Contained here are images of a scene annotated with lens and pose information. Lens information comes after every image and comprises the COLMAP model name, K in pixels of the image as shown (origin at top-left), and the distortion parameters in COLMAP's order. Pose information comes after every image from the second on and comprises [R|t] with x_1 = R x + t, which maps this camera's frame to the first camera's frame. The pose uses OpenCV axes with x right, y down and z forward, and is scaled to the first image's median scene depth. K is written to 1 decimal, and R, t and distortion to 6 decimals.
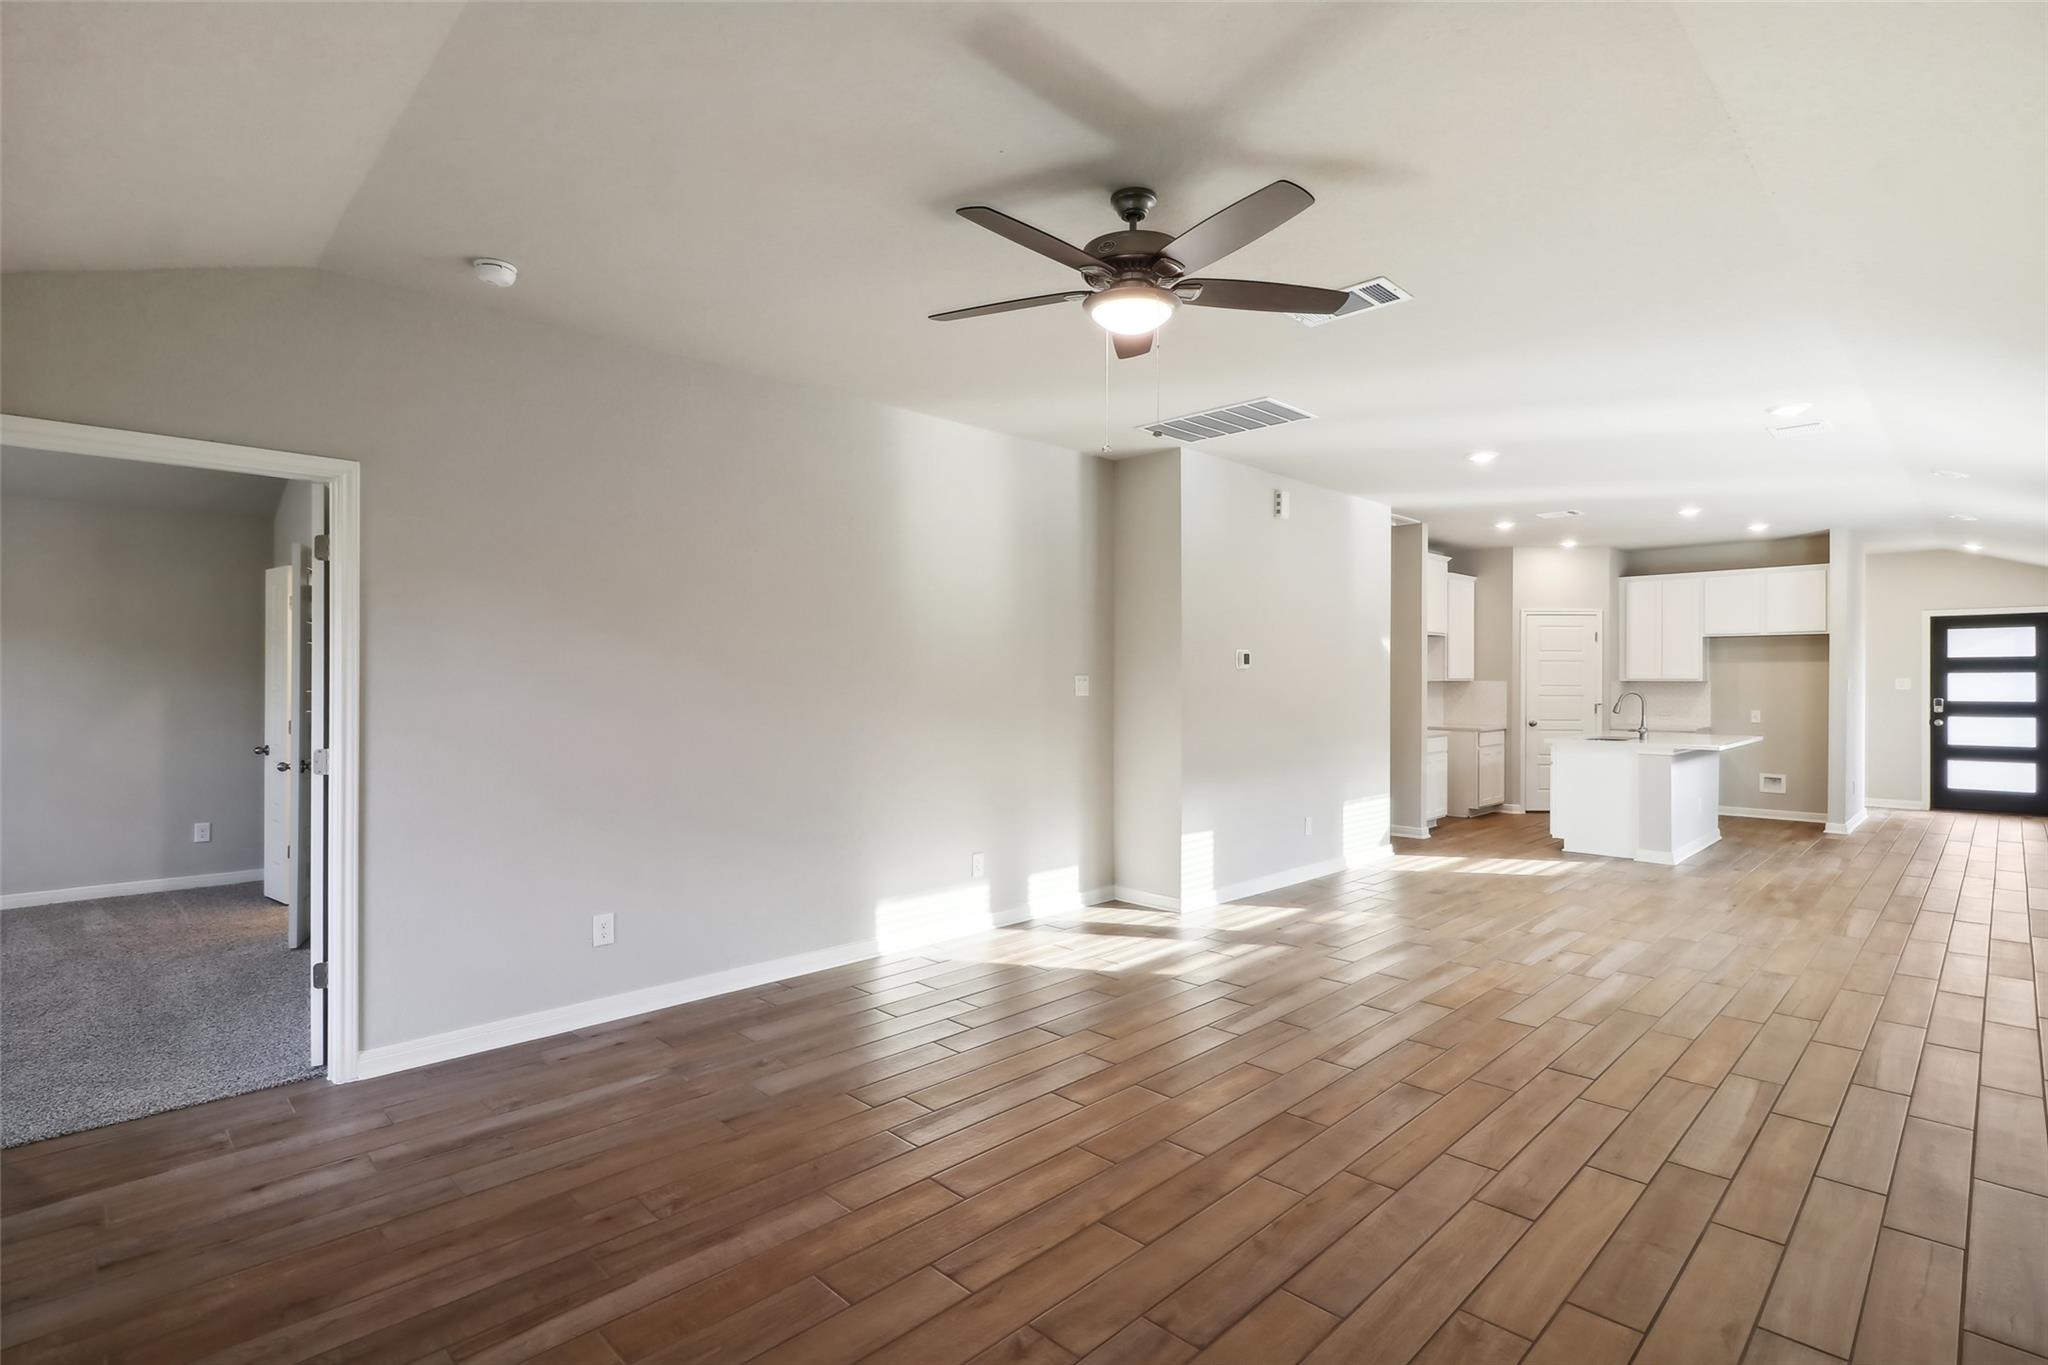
lens RADIAL K [[980.4, 0, 1024.0], [0, 980.4, 682.5], [0, 0, 1]] dist [0.004353, 0.000039]
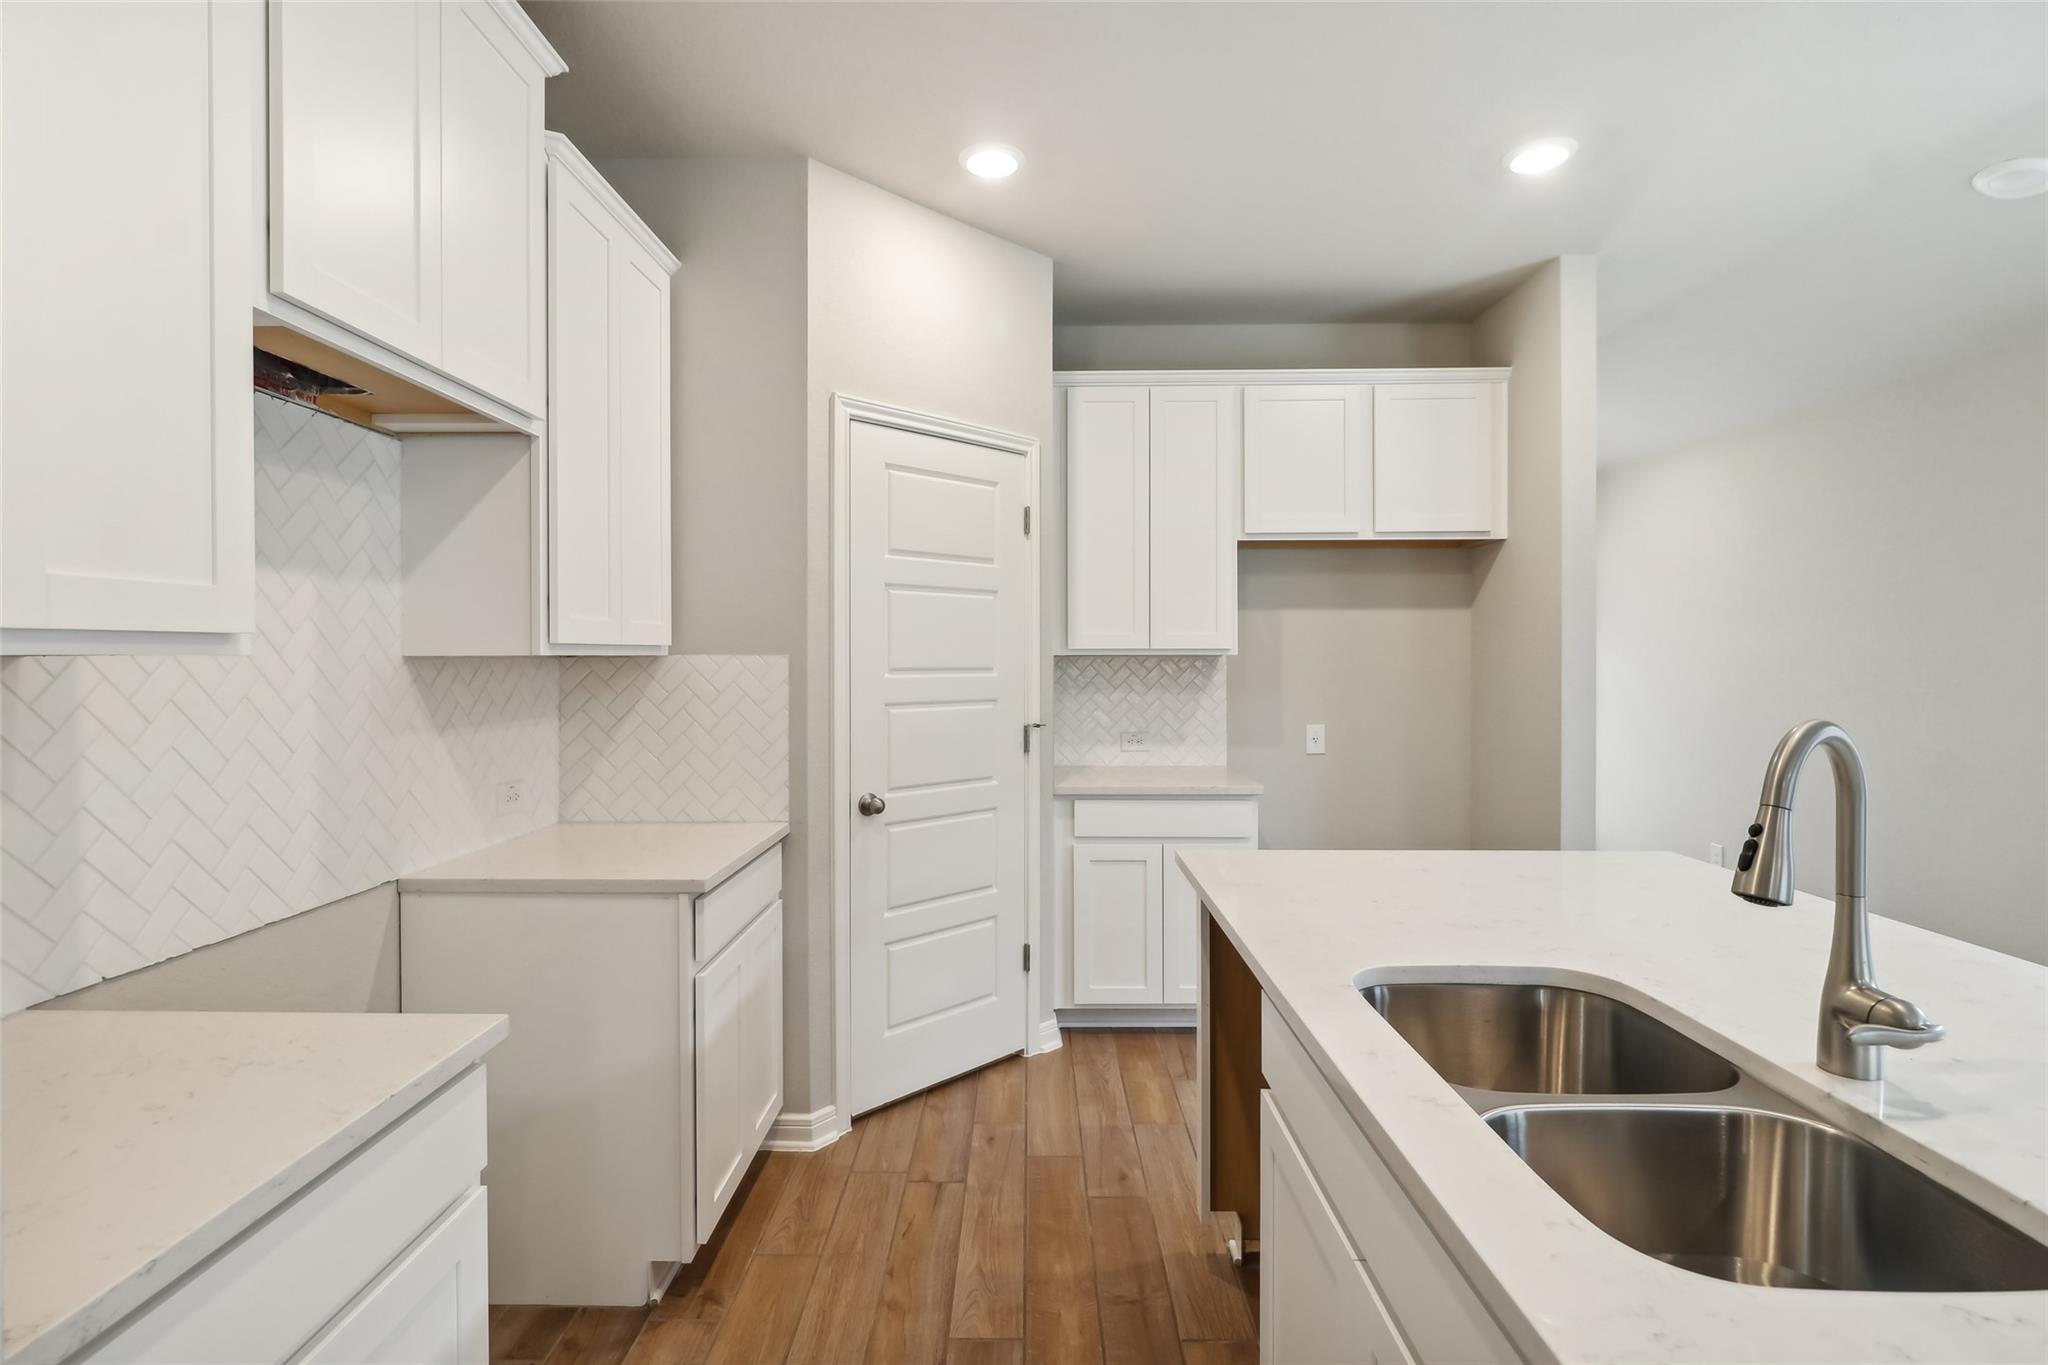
lens RADIAL K [[966.9, 0, 1012.0], [0, 966.9, 667.3], [0, 0, 1]] dist [-0.002745, -0.000080]
pose [[0.722051, -0.009590, 0.691774, 0.377308], [0.005033, 0.999950, 0.008609, -0.000115], [-0.691822, -0.002734, 0.722063, 0.818301]]
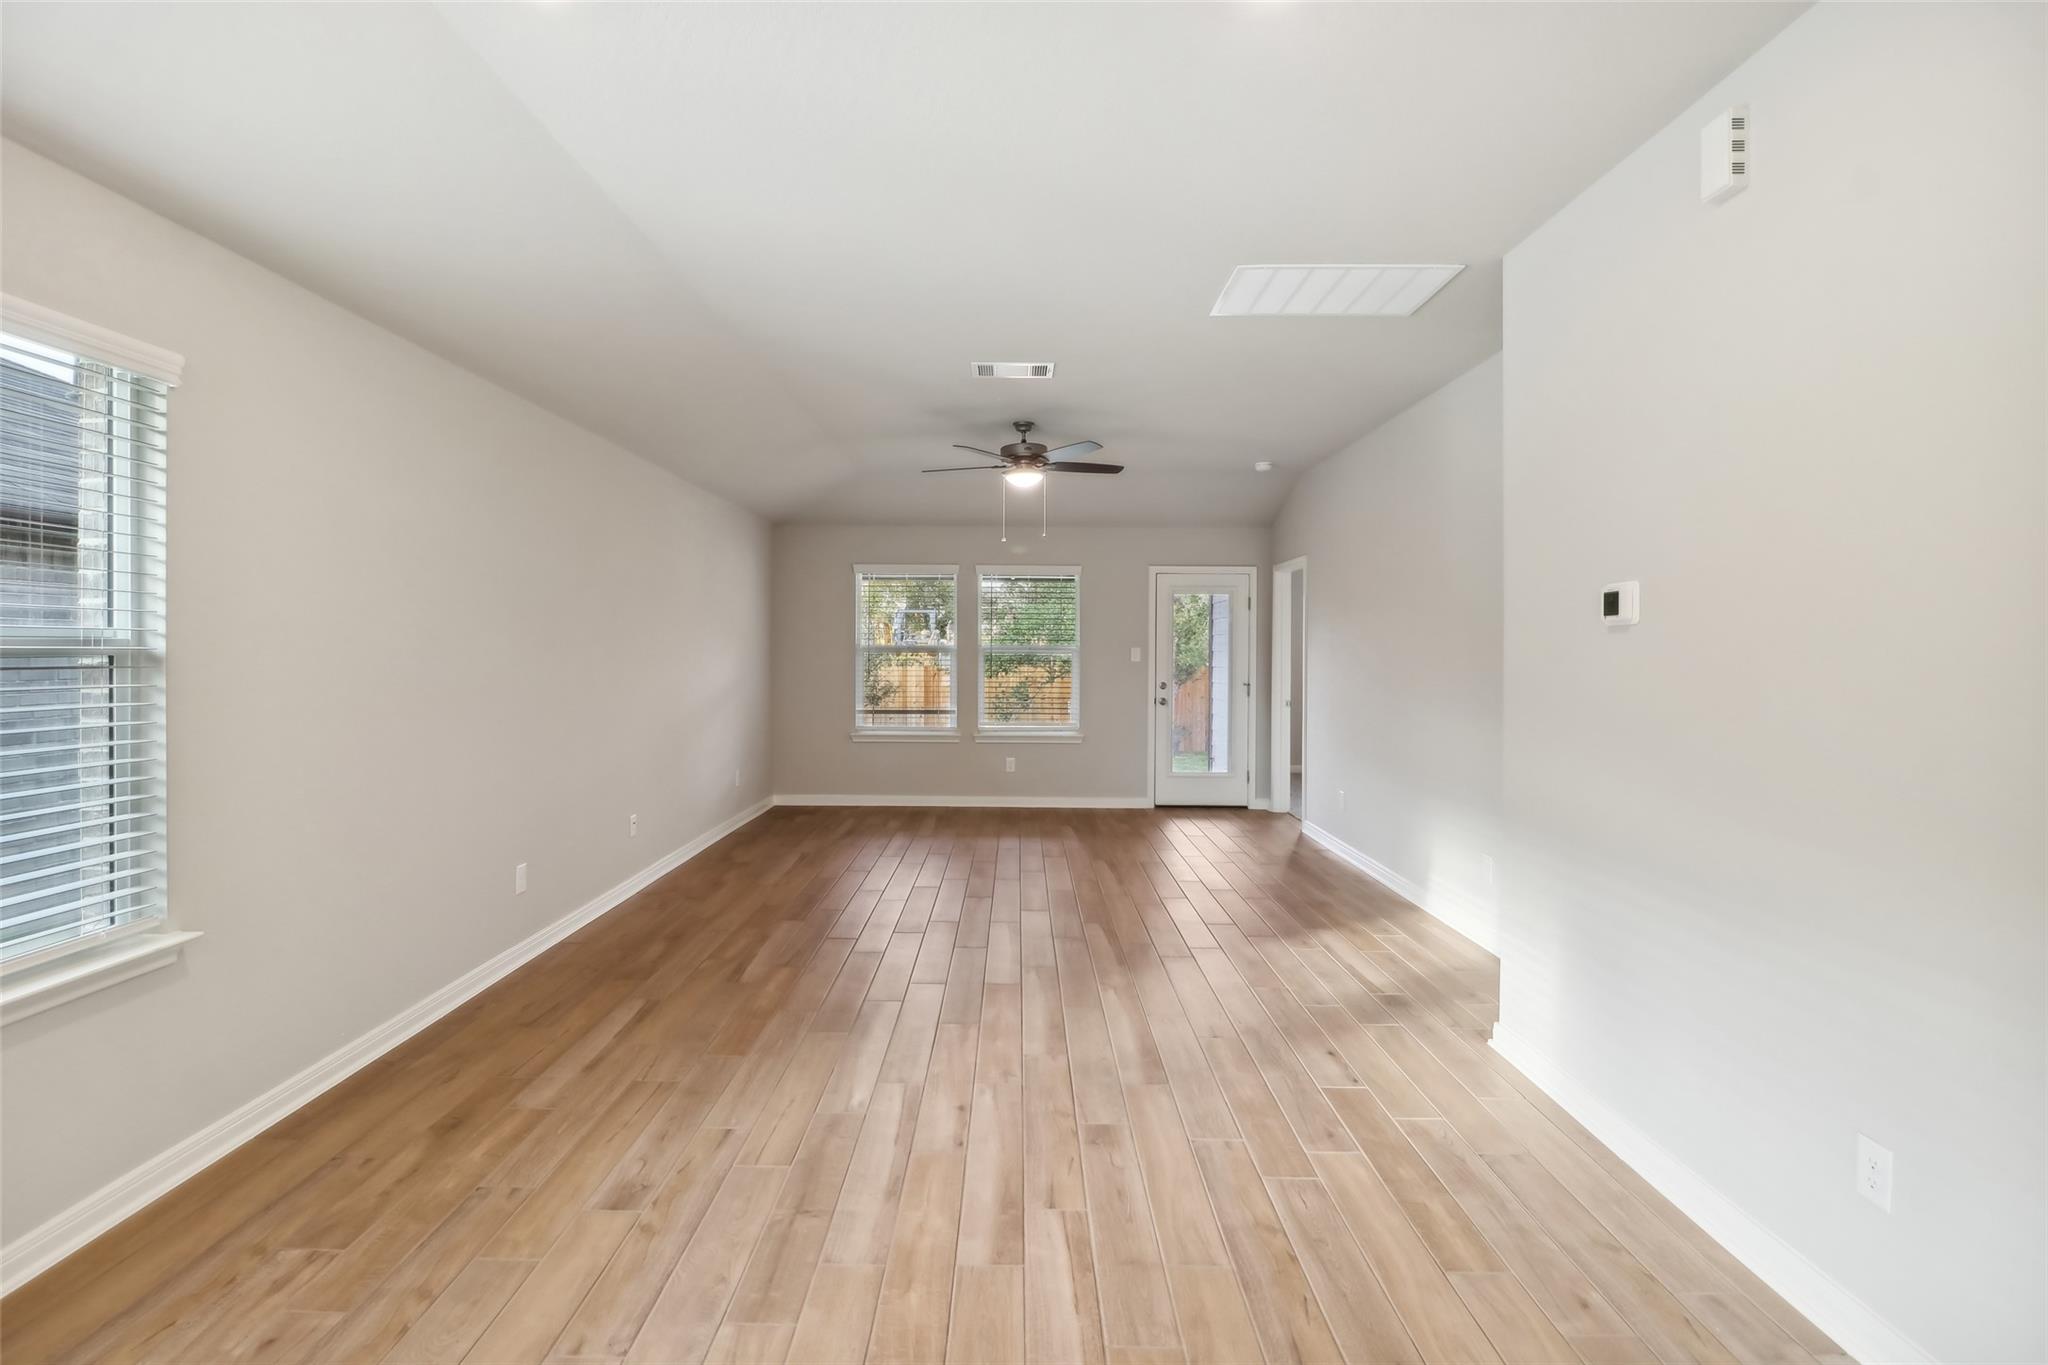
lens RADIAL K [[969.6, 0, 1005.0], [0, 969.6, 652.7], [0, 0, 1]] dist [-0.015525, -0.001091]
pose [[-0.714744, -0.004150, -0.699374, 0.472893], [-0.007680, 0.999969, 0.001915, -0.000590], [0.699344, 0.006740, -0.714753, 0.729520]]
